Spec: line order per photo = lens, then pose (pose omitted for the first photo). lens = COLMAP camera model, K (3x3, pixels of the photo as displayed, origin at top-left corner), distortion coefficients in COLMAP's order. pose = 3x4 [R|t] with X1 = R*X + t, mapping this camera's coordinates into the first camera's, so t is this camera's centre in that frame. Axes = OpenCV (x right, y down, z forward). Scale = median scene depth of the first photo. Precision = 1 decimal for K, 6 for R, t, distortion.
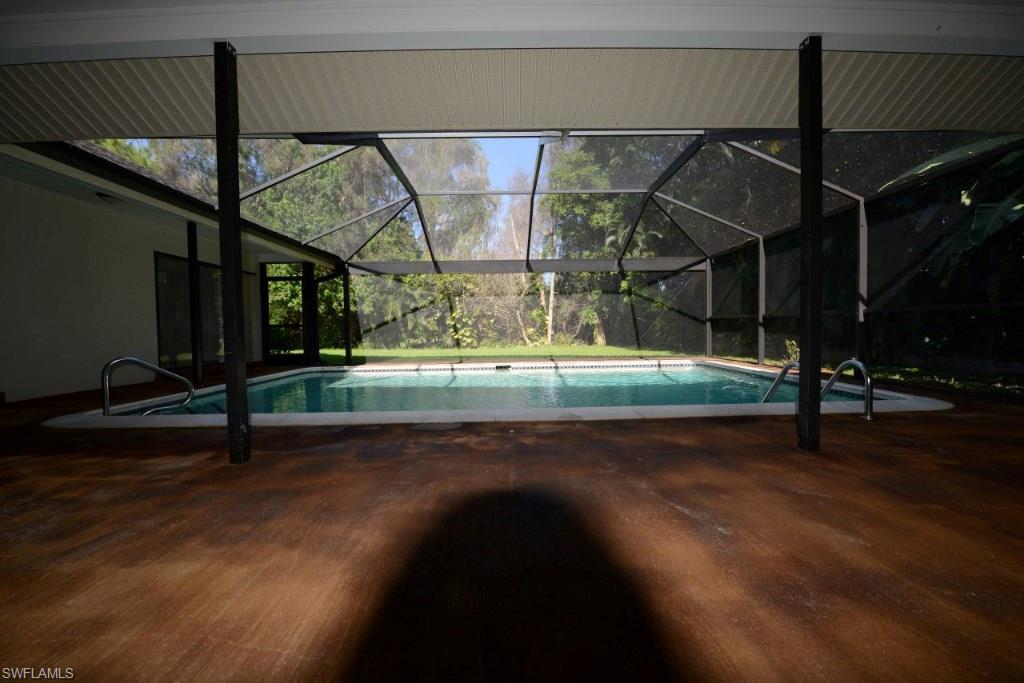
lens RADIAL K [[406.4, 0, 510.3], [0, 406.4, 341.9], [0, 0, 1]] dist [-0.009458, -0.003768]
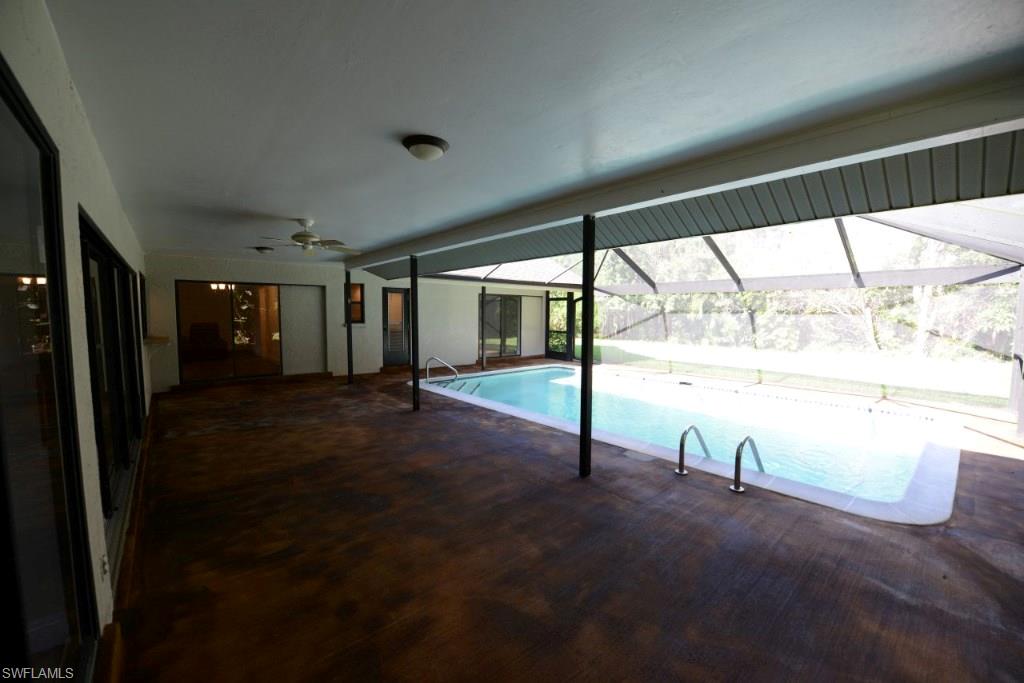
lens RADIAL K [[406.4, 0, 510.3], [0, 406.4, 341.9], [0, 0, 1]] dist [-0.009458, -0.003768]
pose [[0.638739, 0.073823, -0.765873, 0.202963], [-0.039148, 0.997215, 0.063473, -0.039731], [0.768427, -0.010560, 0.639851, -0.025845]]
